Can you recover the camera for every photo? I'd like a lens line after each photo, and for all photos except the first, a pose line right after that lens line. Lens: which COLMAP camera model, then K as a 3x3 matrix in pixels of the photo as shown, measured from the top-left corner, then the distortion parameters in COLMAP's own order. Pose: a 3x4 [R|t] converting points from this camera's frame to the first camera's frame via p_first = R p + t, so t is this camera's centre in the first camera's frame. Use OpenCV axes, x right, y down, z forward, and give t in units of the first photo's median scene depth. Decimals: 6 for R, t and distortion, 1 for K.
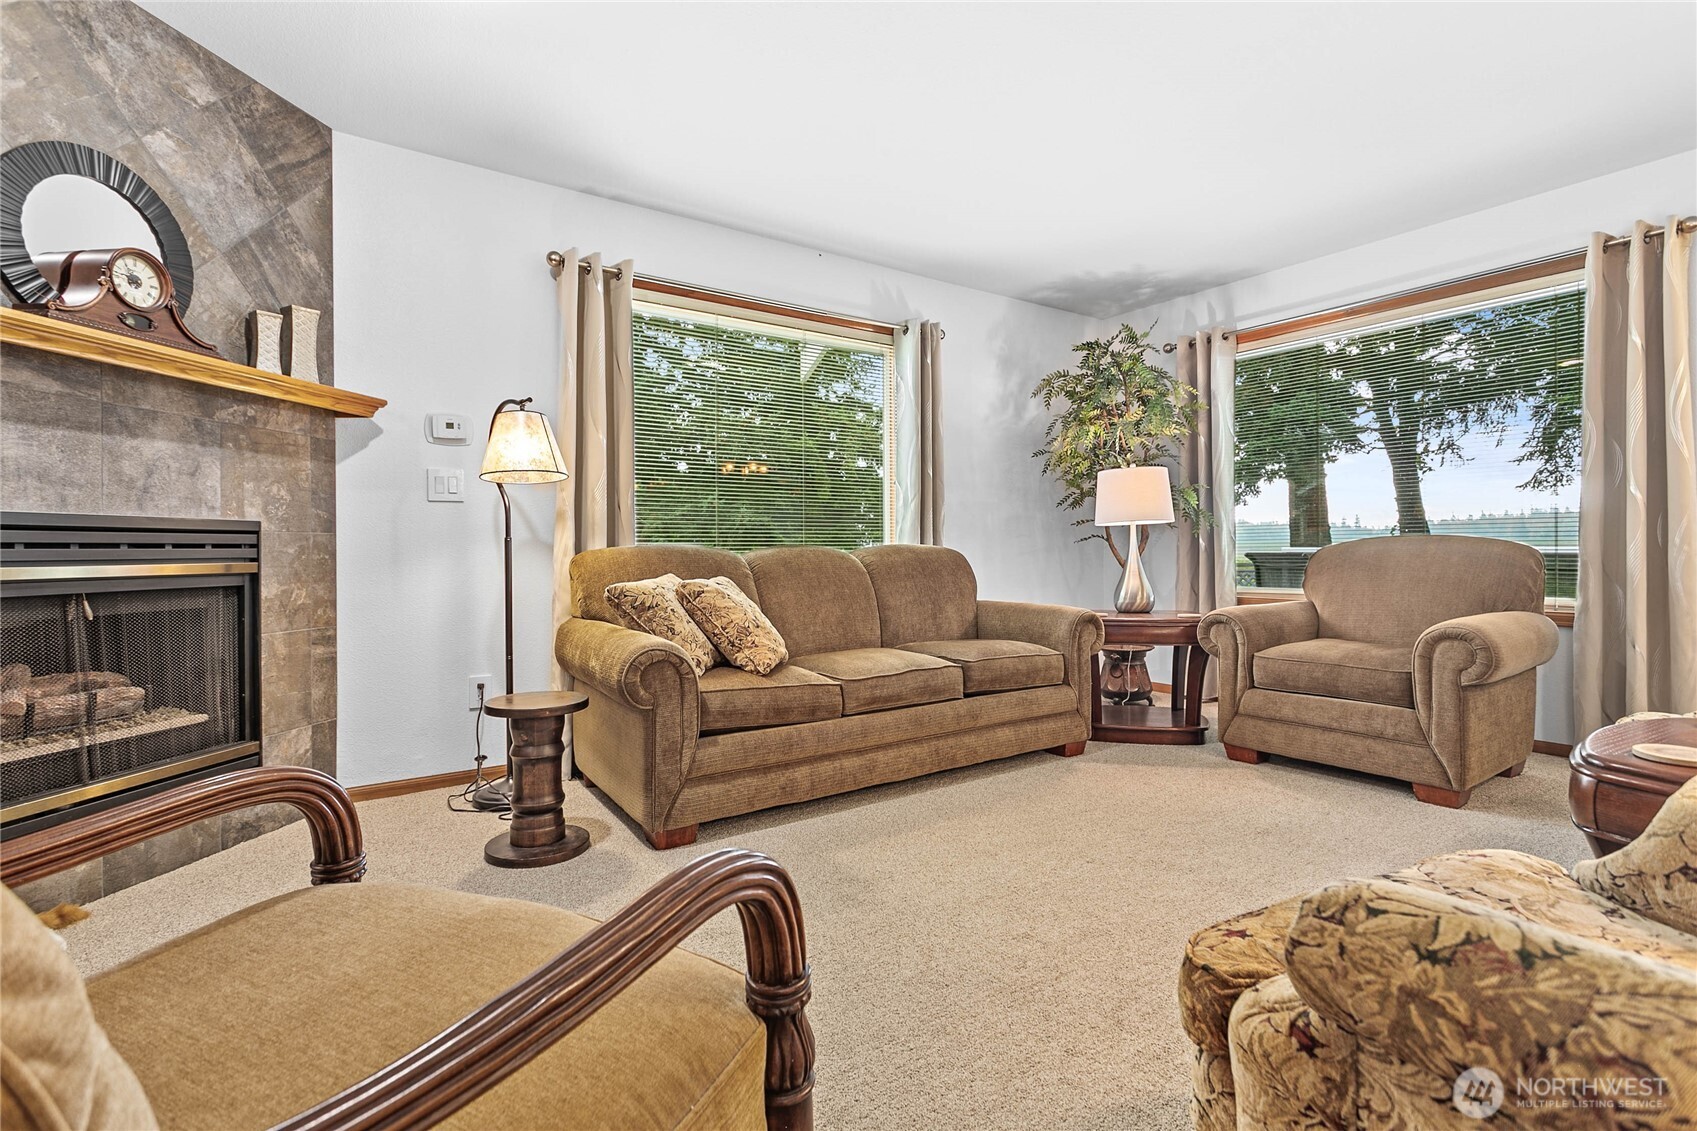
lens RADIAL K [[806.3, 0, 854.0], [0, 806.3, 556.0], [0, 0, 1]] dist [0.002295, 0.000338]
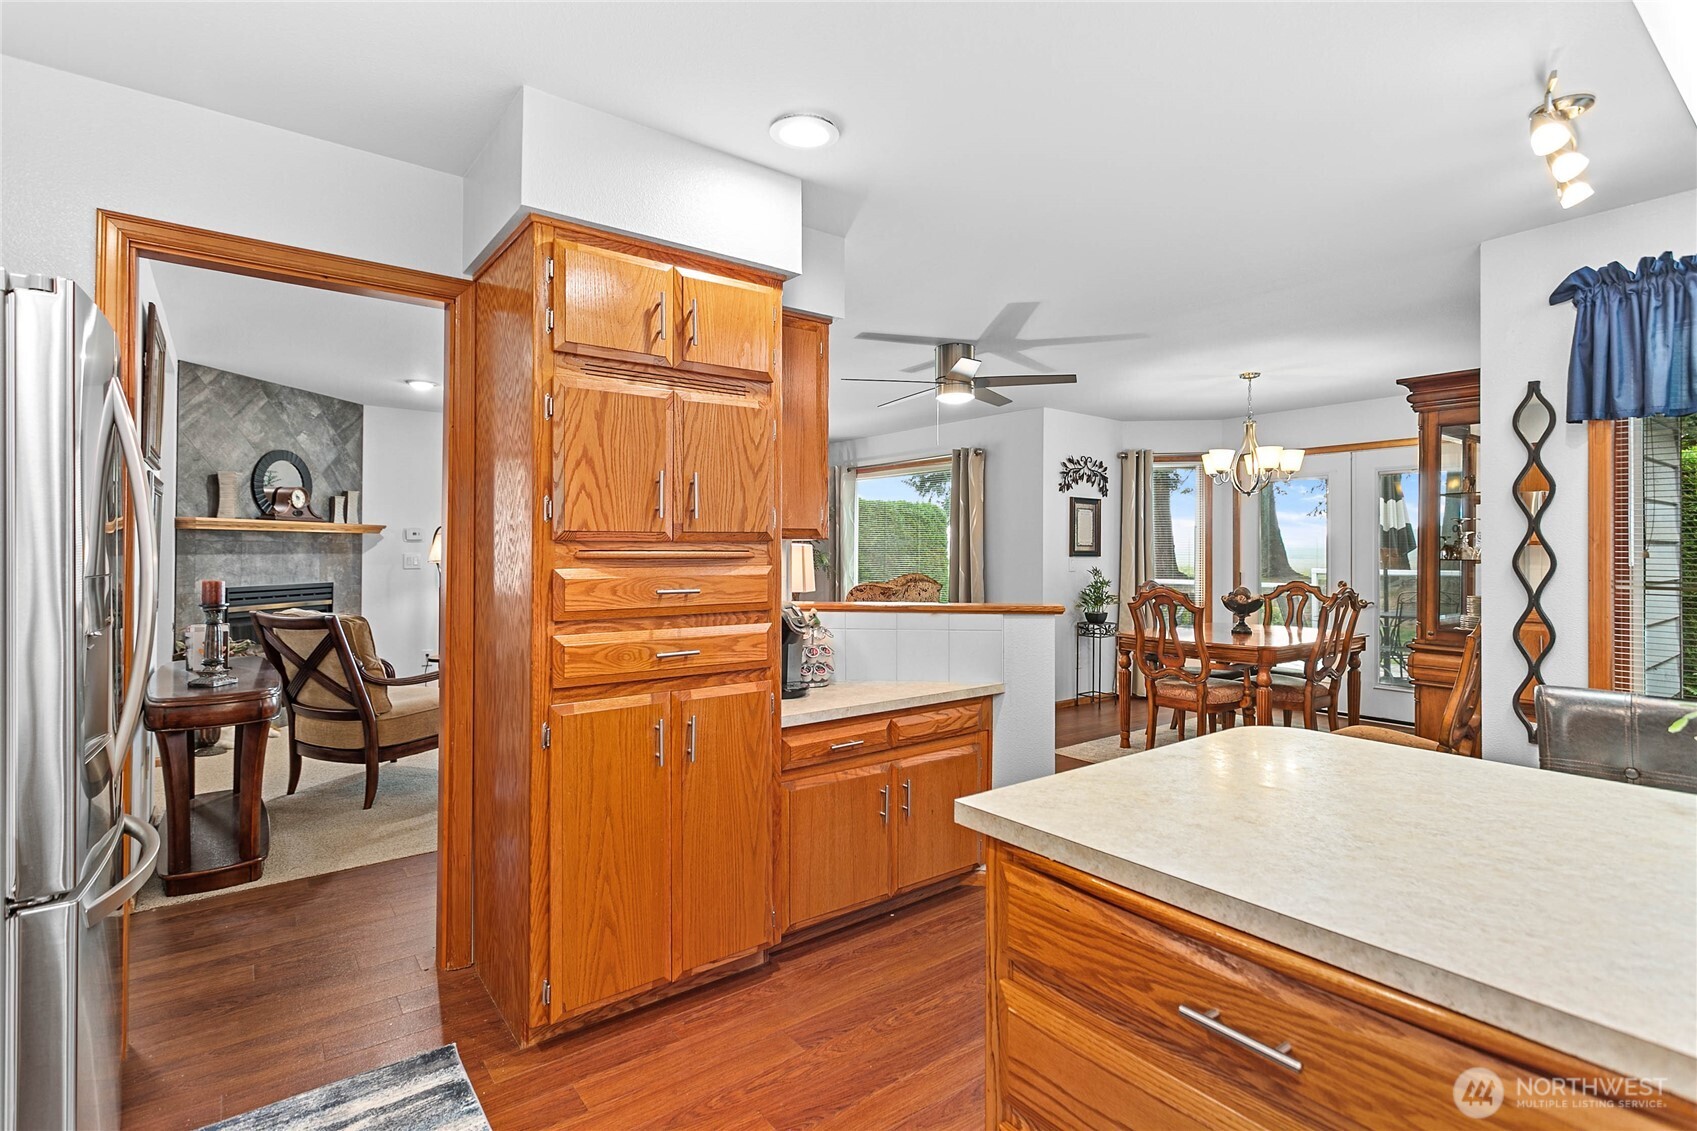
lens RADIAL K [[806.3, 0, 845.8], [0, 806.3, 549.1], [0, 0, 1]] dist [0.002295, 0.000338]
pose [[0.999318, 0.011397, 0.035123, 0.694757], [-0.011045, 0.999887, -0.010191, -0.134364], [-0.035235, 0.009796, 0.999331, -1.442064]]
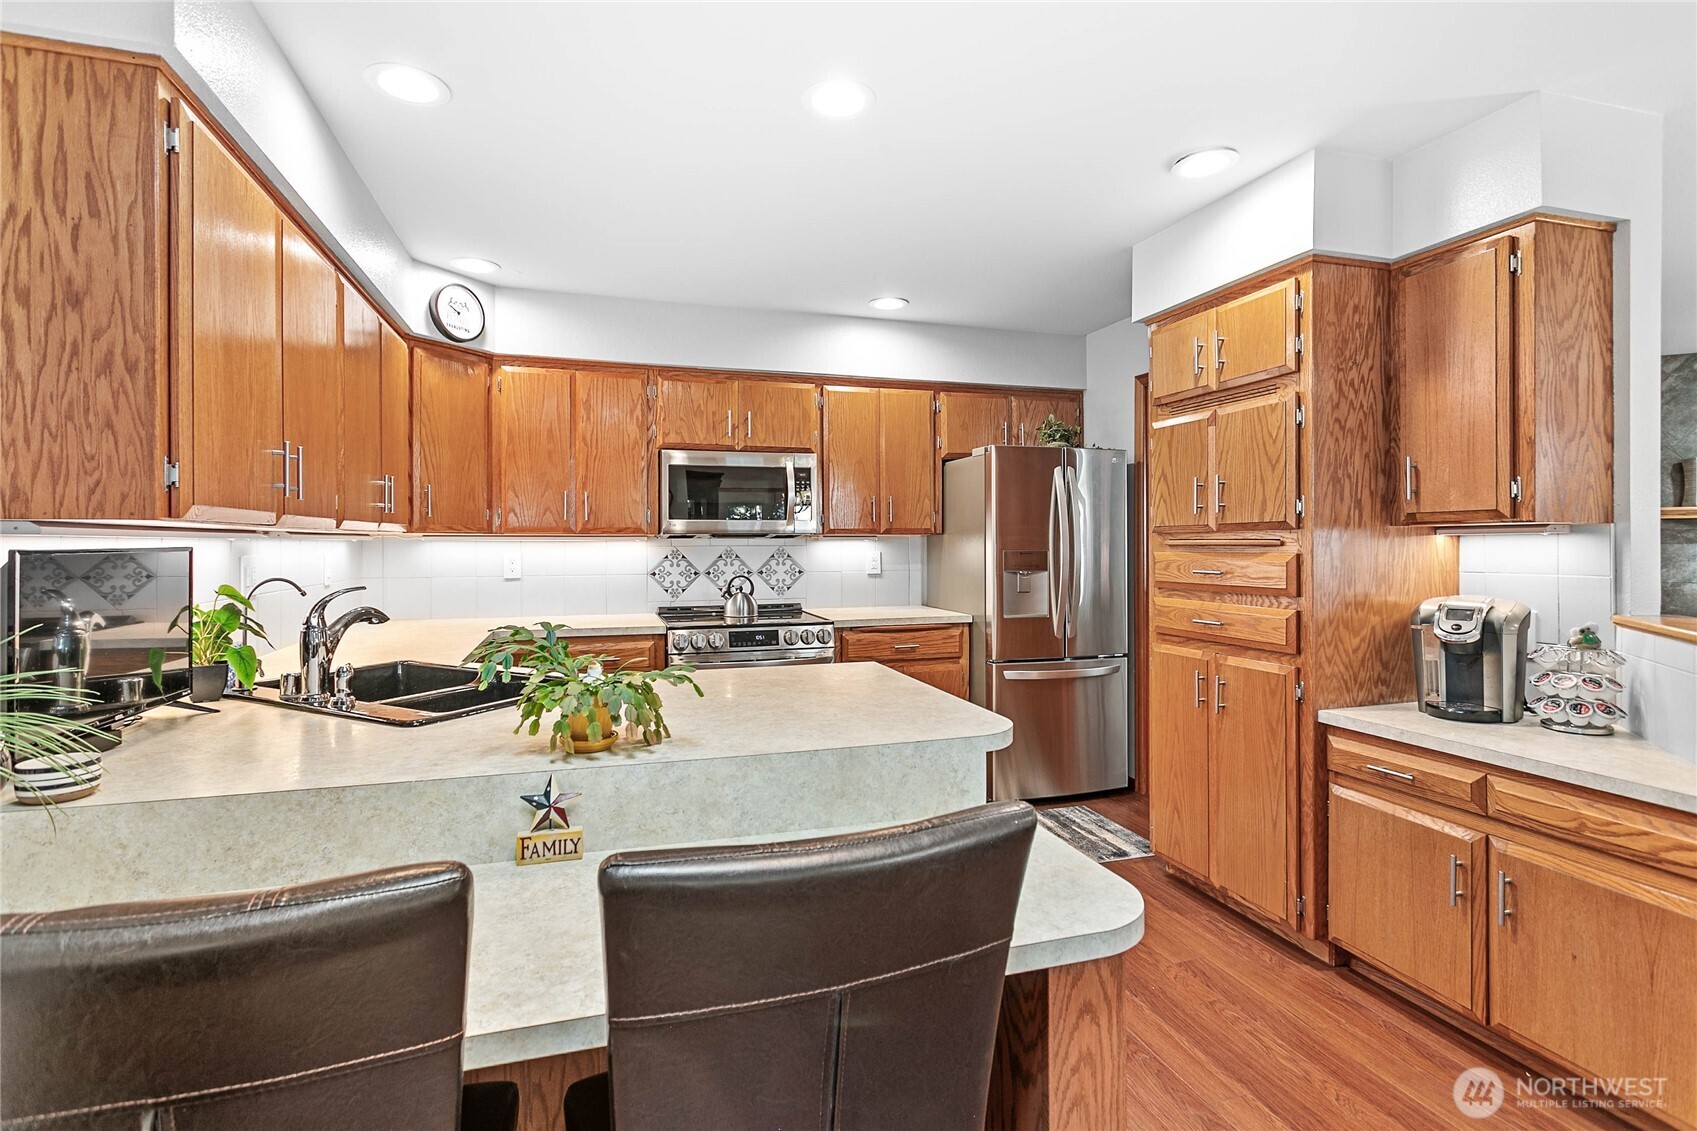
lens RADIAL K [[806.3, 0, 846.1], [0, 806.3, 539.9], [0, 0, 1]] dist [0.002295, 0.000338]
pose [[-0.301248, 0.008394, -0.953509, 1.690099], [-0.002752, 0.999949, 0.009672, -0.147503], [0.953542, 0.005537, -0.301209, -0.727662]]
